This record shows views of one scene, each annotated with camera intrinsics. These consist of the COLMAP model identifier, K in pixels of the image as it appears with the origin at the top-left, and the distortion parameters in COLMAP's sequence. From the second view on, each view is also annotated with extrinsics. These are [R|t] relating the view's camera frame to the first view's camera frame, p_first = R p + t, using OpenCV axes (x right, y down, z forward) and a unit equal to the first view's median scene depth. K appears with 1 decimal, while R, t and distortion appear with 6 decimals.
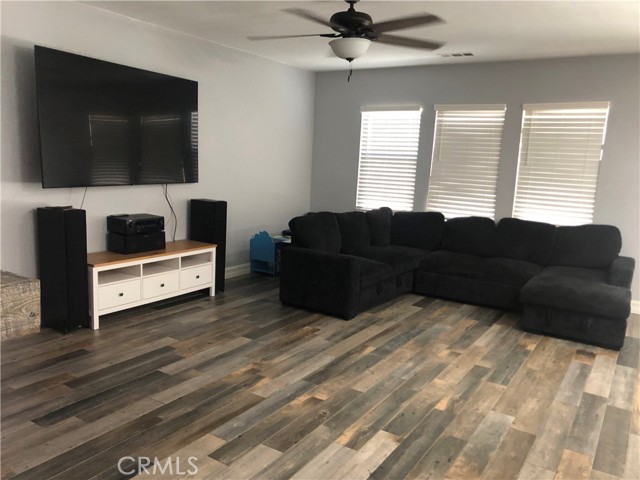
lens RADIAL K [[528.5, 0, 320.3], [0, 528.5, 244.8], [0, 0, 1]] dist [0.034282, -0.022785]
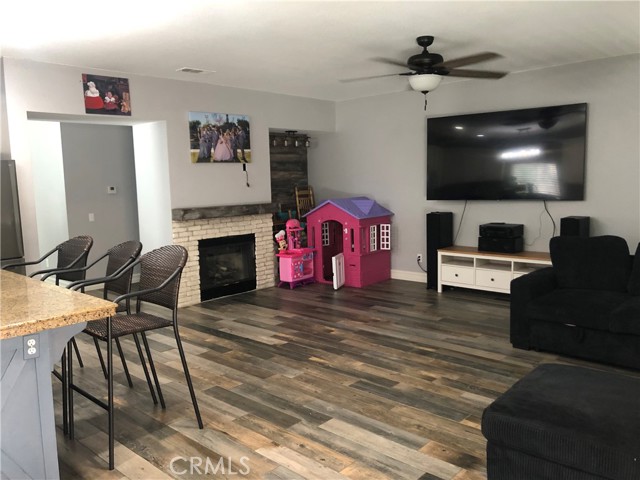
lens RADIAL K [[528.5, 0, 316.5], [0, 528.5, 240.8], [0, 0, 1]] dist [0.034282, -0.022785]
pose [[-0.183851, 0.075813, -0.980026, 1.321705], [-0.148892, 0.983369, 0.104004, -0.110189], [0.971612, 0.165039, -0.169505, 1.038595]]
